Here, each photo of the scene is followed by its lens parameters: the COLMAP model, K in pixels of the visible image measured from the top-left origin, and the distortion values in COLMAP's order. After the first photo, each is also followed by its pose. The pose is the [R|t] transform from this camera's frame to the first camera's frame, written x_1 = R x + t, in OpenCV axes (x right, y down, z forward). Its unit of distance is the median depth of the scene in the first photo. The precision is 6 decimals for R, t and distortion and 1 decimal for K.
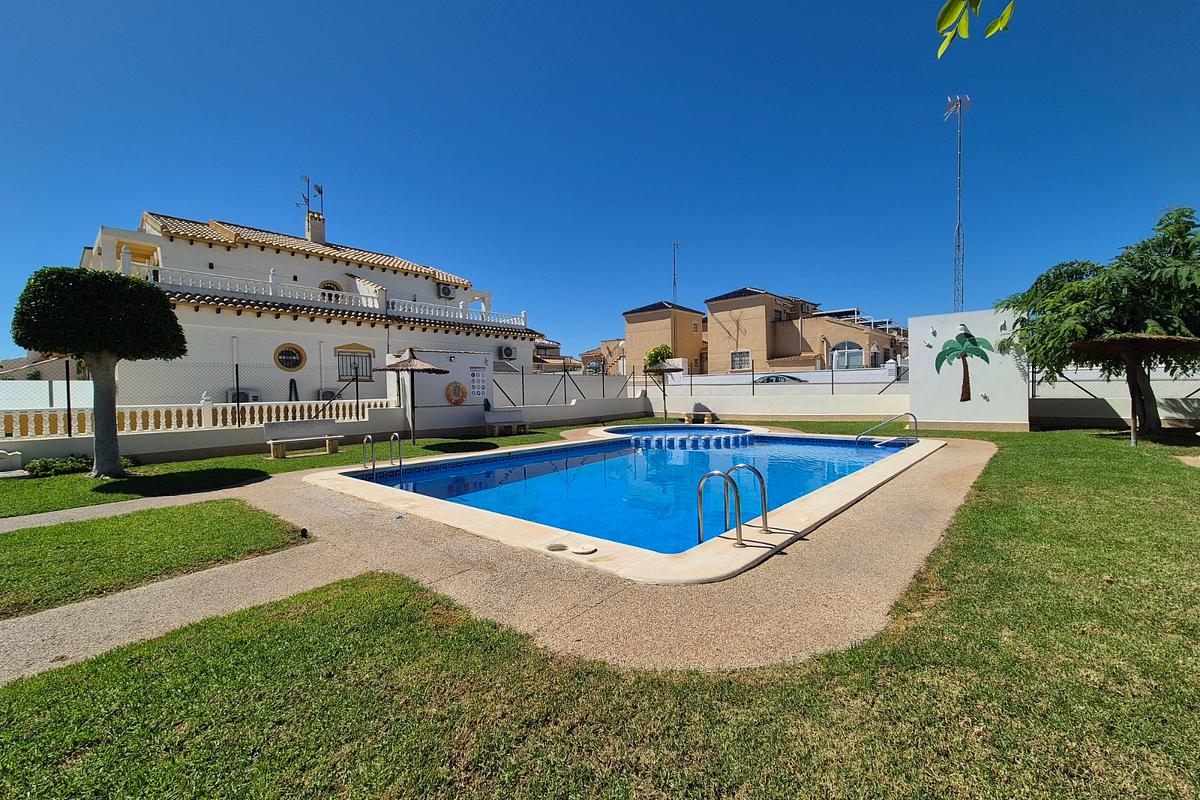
lens RADIAL K [[494.5, 0, 606.1], [0, 494.5, 399.9], [0, 0, 1]] dist [-0.002834, 0.004174]
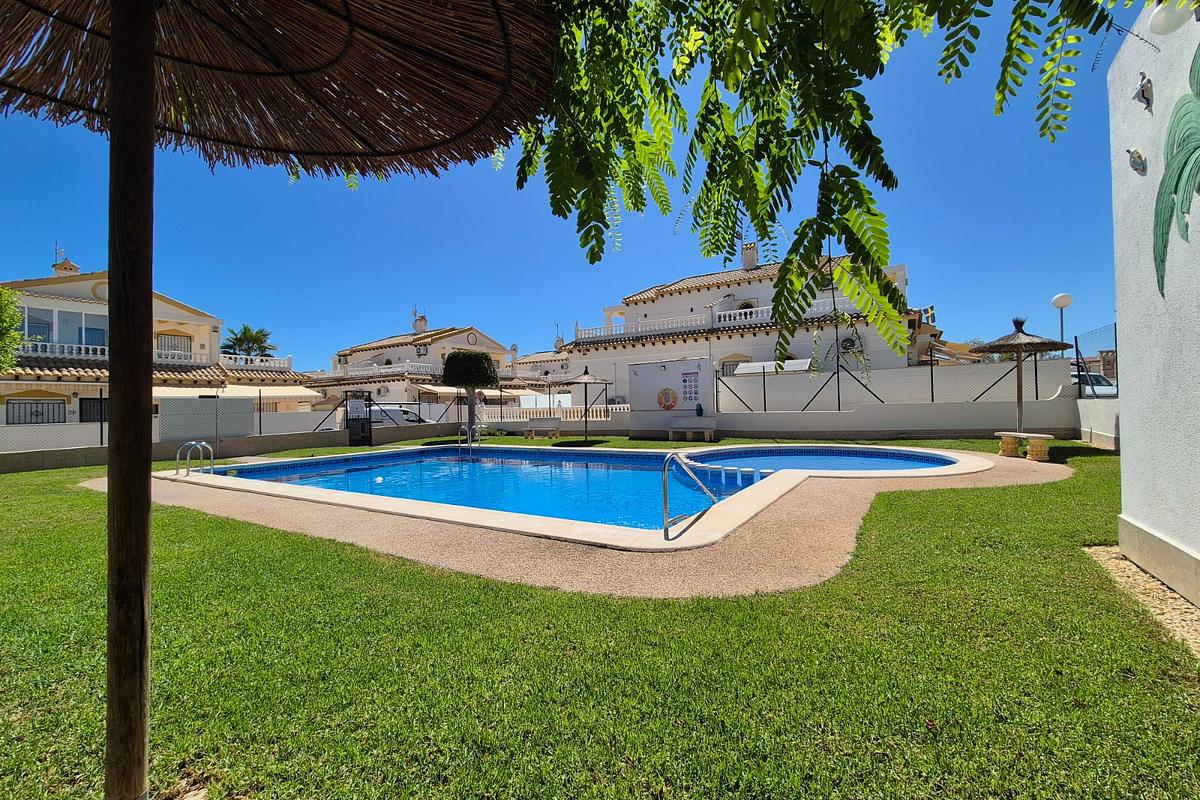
lens RADIAL K [[494.5, 0, 606.1], [0, 494.5, 399.9], [0, 0, 1]] dist [-0.002834, 0.004174]
pose [[0.183856, -0.004022, -0.982945, 0.739989], [-0.000297, 0.999991, -0.004147, -0.006698], [0.982953, 0.001055, 0.183853, 0.666271]]
